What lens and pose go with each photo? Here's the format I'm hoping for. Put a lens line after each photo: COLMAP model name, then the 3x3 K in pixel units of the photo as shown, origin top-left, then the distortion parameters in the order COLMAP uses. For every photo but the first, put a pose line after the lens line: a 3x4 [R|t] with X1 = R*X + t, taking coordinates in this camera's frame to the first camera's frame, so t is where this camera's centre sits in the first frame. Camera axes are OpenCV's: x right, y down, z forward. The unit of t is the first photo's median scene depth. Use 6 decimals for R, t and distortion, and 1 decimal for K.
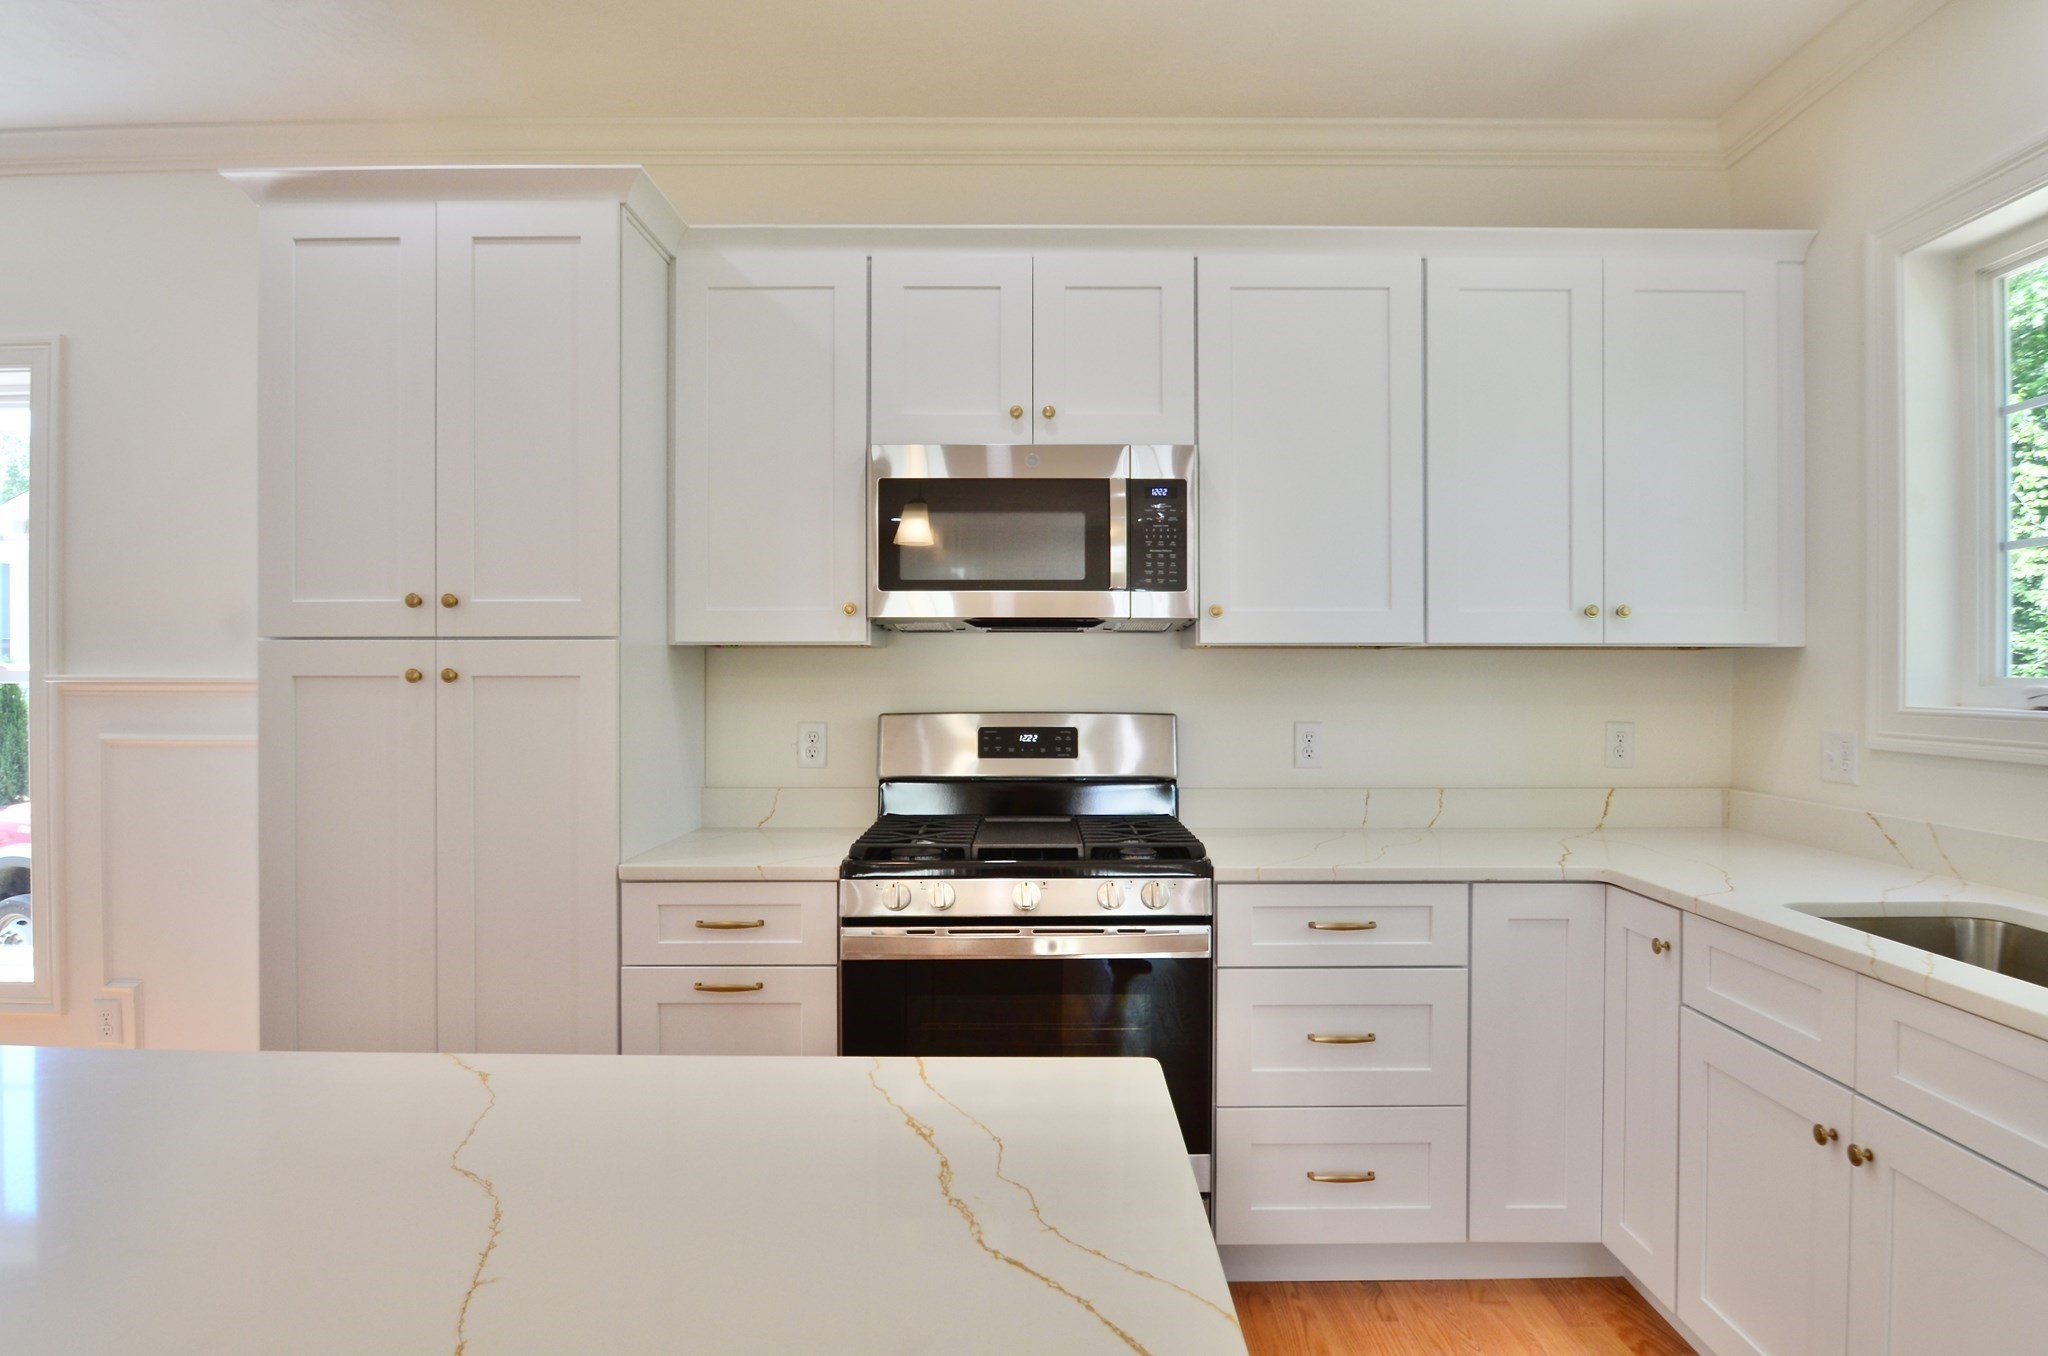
lens RADIAL K [[1152.8, 0, 1027.3], [0, 1152.8, 688.8], [0, 0, 1]] dist [-0.021156, -0.001801]
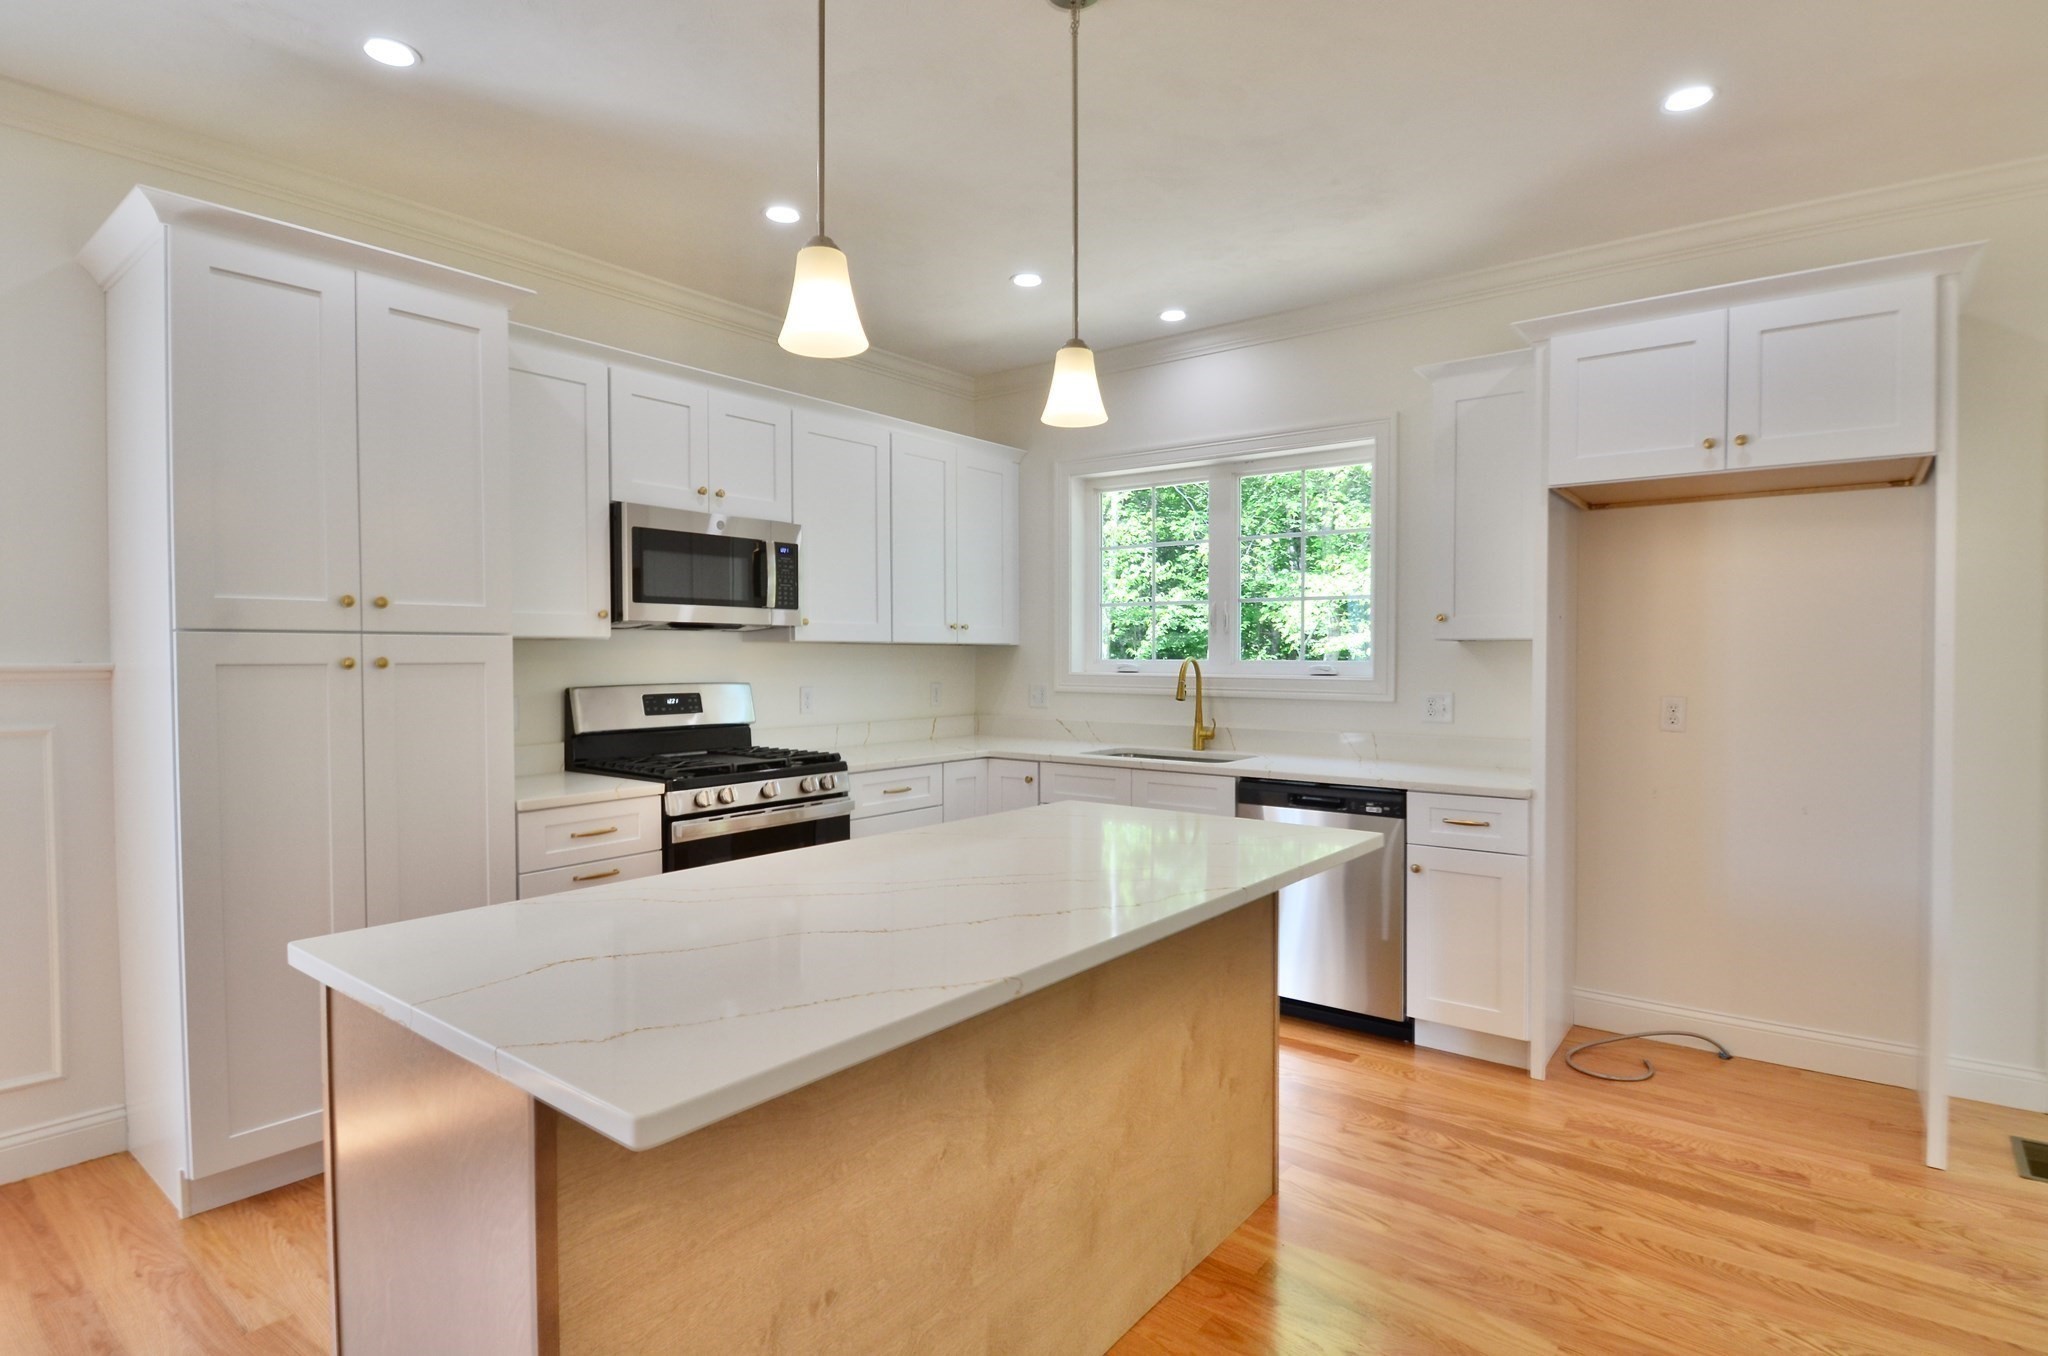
lens RADIAL K [[1030.9, 0, 1033.9], [0, 1030.9, 679.0], [0, 0, 1]] dist [-0.005287, -0.002675]
pose [[0.617294, -0.018541, 0.786514, -0.850338], [0.003971, 0.999783, 0.020452, -0.012762], [-0.786723, -0.009502, 0.617233, -0.217513]]
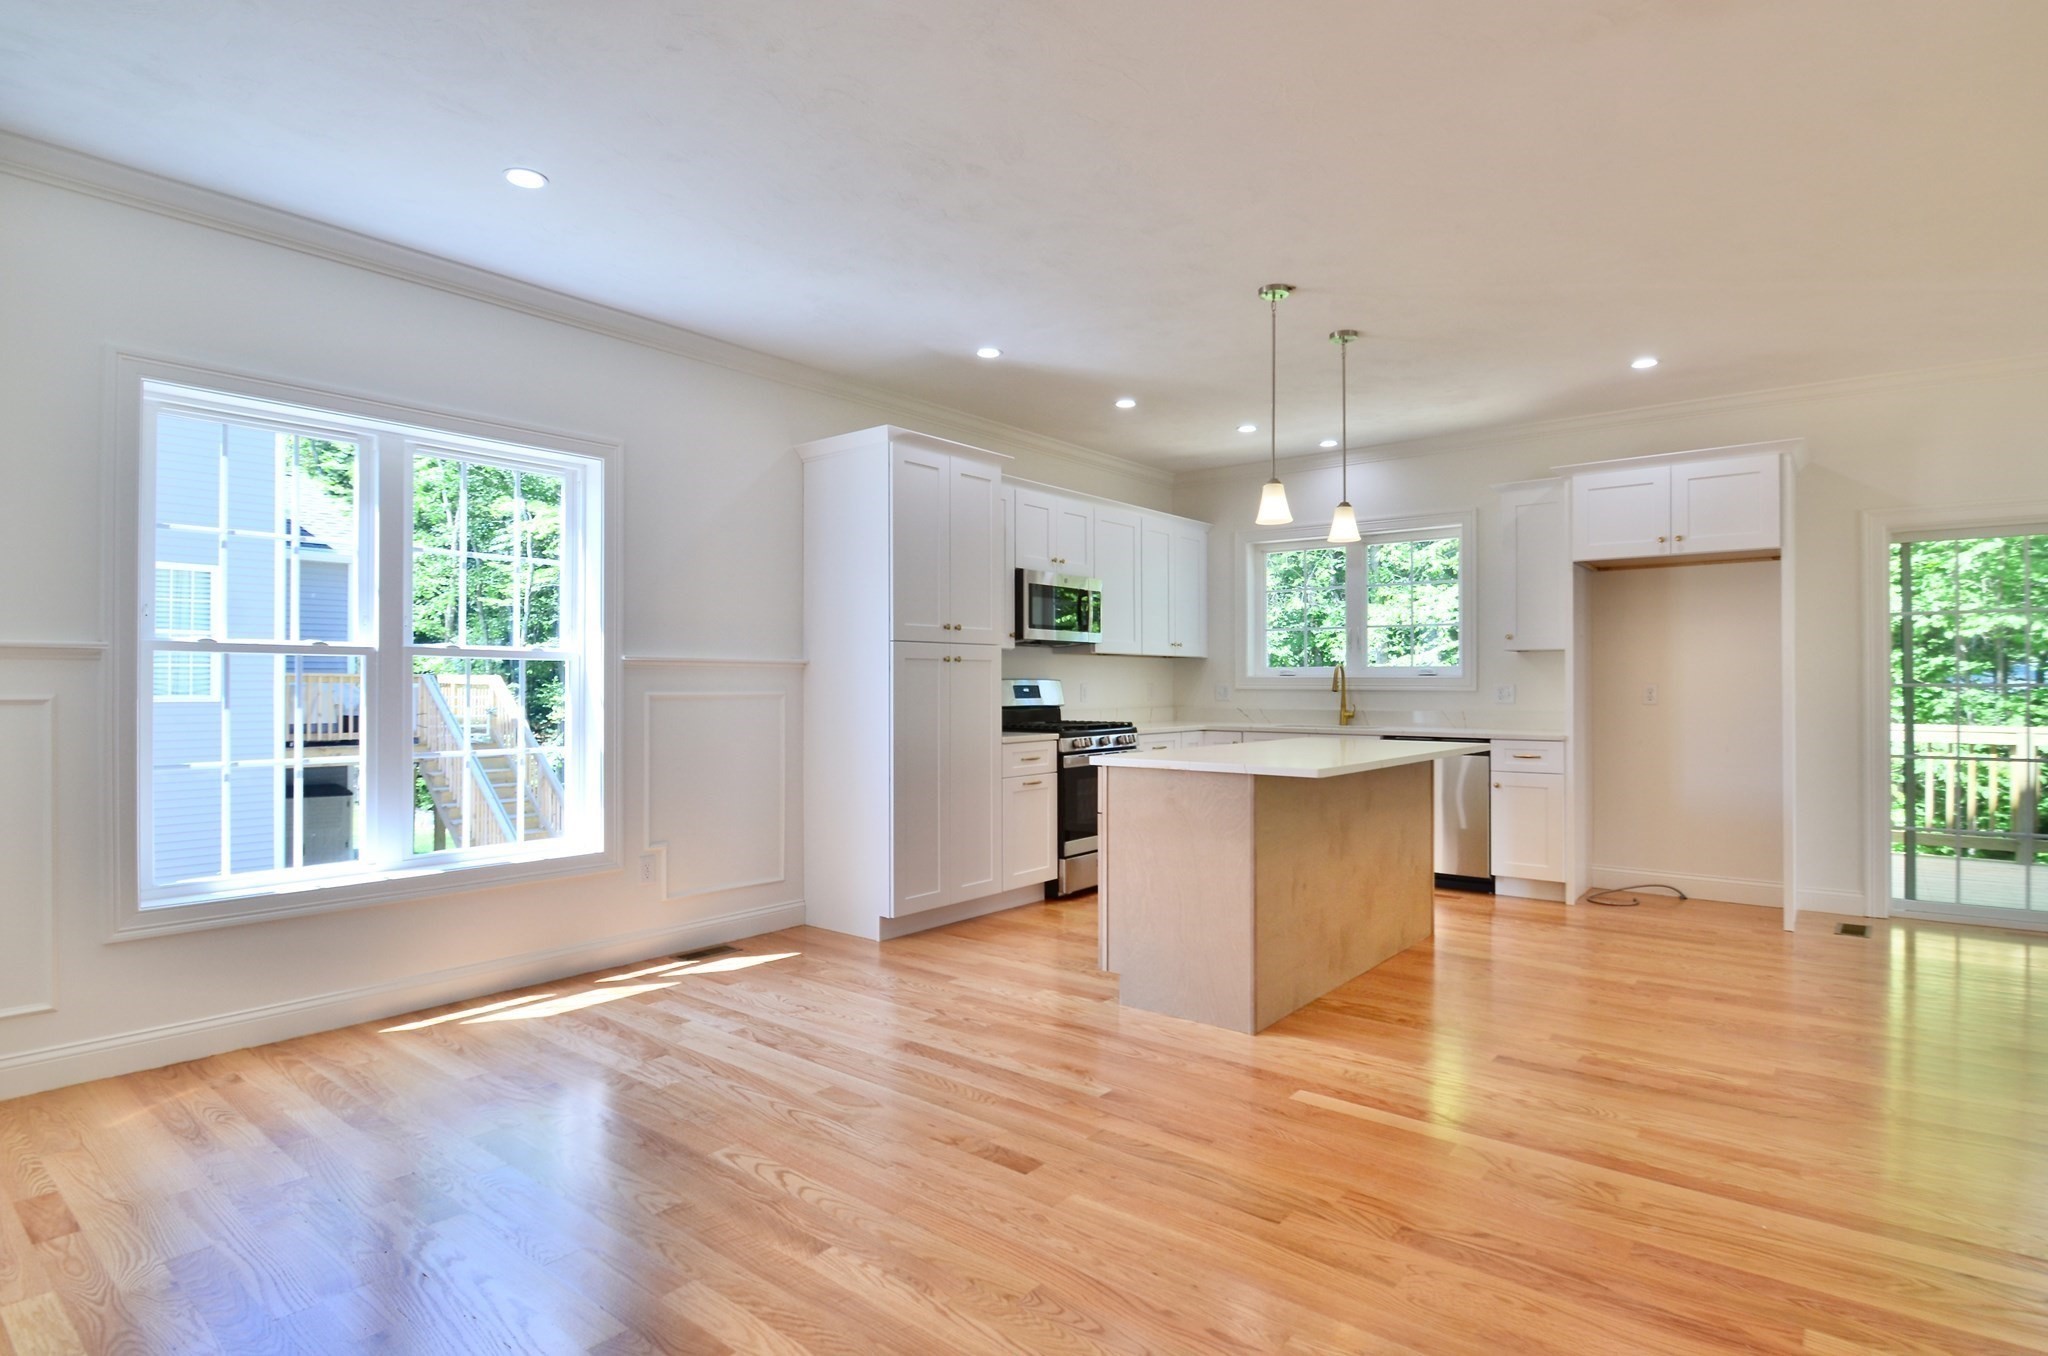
lens RADIAL K [[1030.9, 0, 1048.1], [0, 1030.9, 686.1], [0, 0, 1]] dist [-0.005287, -0.002675]
pose [[0.625272, -0.002641, 0.780402, -1.840755], [0.004628, 0.999989, -0.000324, 0.040487], [-0.780393, 0.003814, 0.625278, -0.422731]]
